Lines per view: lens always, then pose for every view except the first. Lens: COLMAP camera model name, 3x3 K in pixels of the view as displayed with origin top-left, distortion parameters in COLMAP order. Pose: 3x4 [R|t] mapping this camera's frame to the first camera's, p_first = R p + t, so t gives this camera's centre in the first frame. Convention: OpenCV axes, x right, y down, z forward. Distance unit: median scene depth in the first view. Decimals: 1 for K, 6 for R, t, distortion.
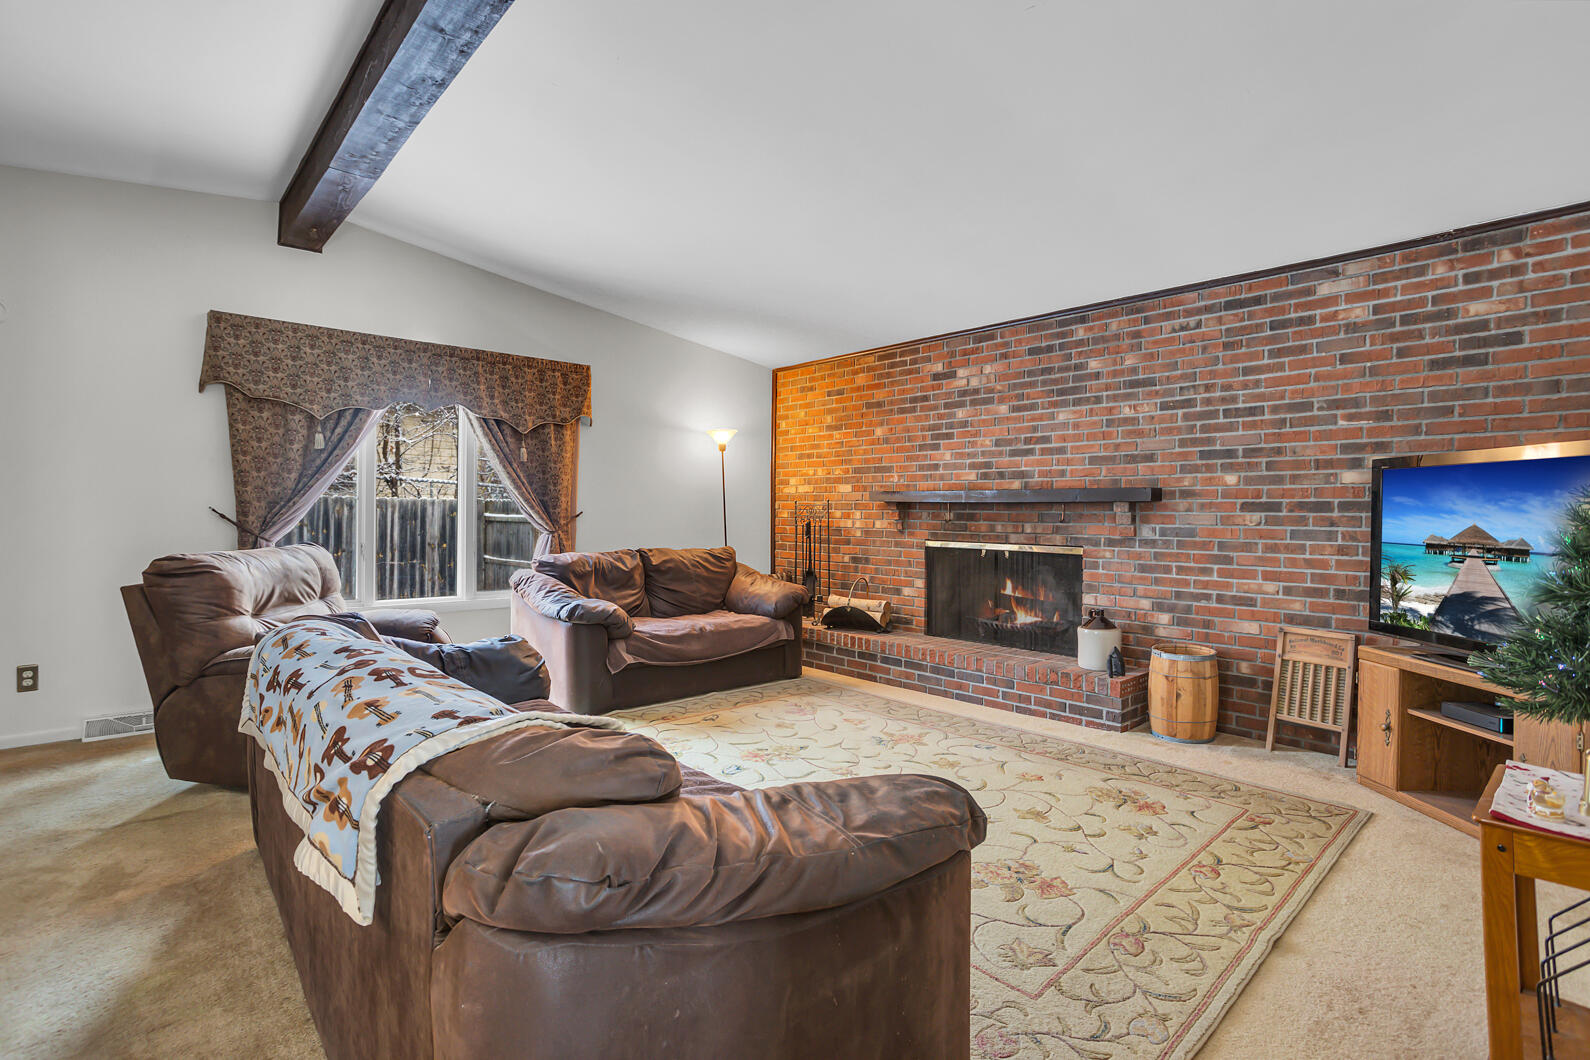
lens RADIAL K [[797.1, 0, 782.8], [0, 797.1, 521.1], [0, 0, 1]] dist [0.002885, 0.002130]
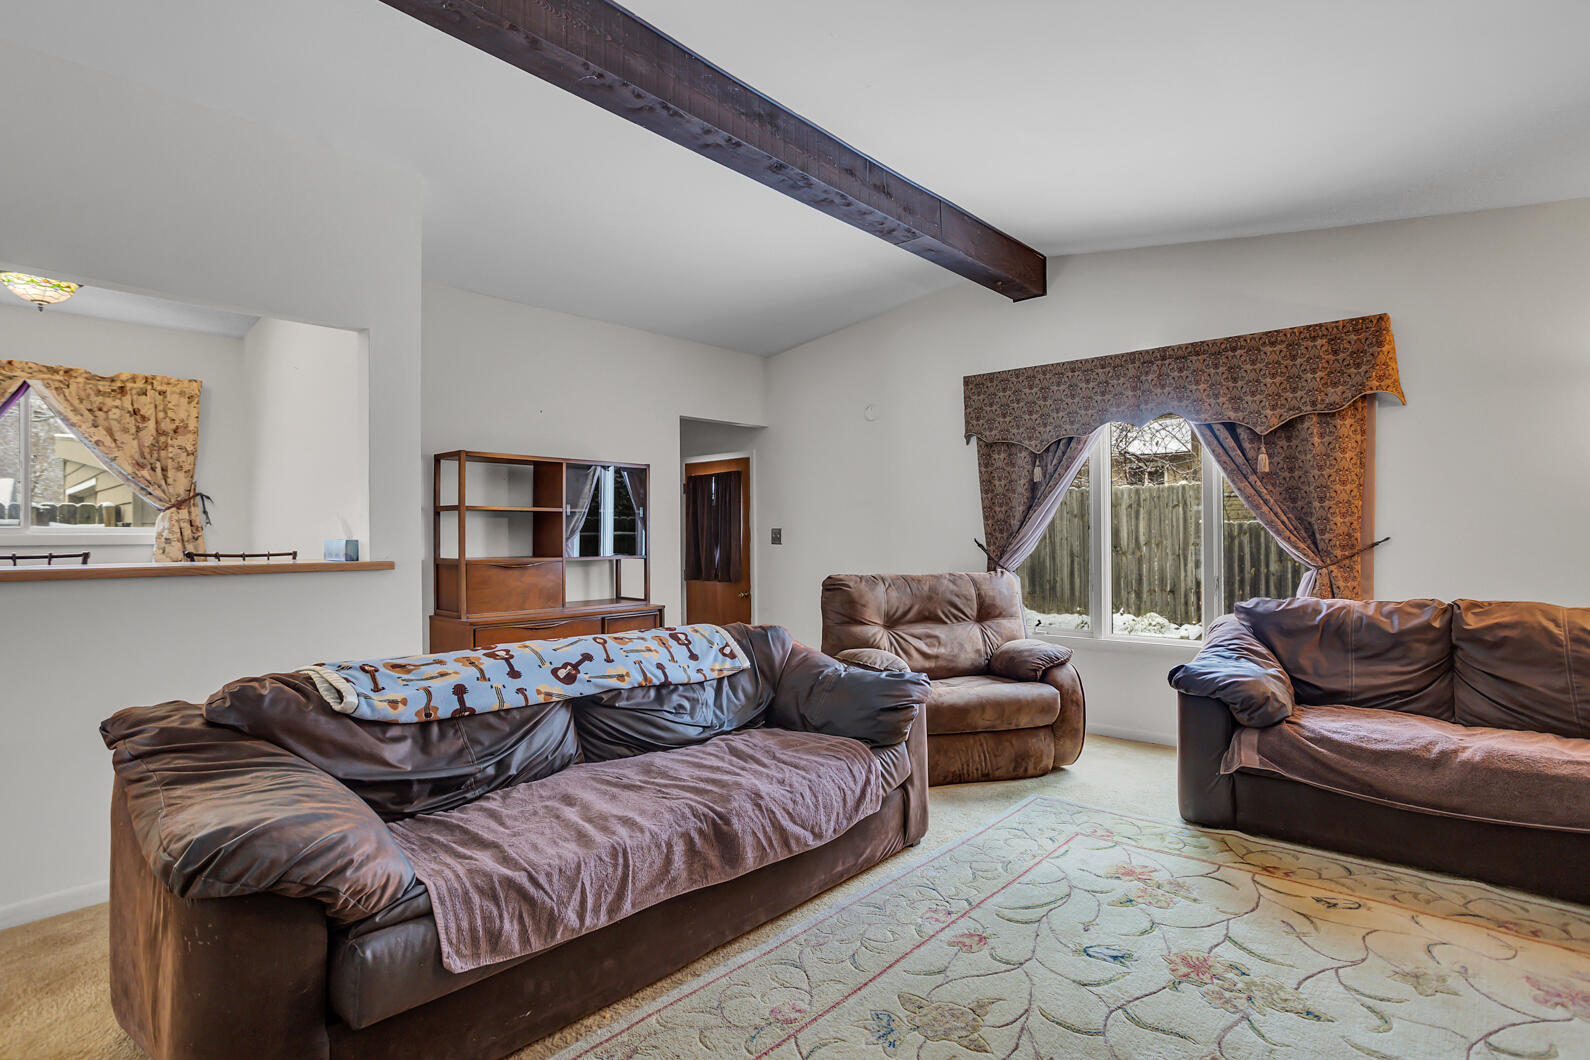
lens RADIAL K [[797.1, 0, 782.9], [0, 797.1, 533.9], [0, 0, 1]] dist [0.002885, 0.002130]
pose [[0.128670, -0.009698, -0.991640, 0.388002], [0.001114, 0.999953, -0.009634, -0.010047], [0.991687, 0.000135, 0.128674, 0.485314]]
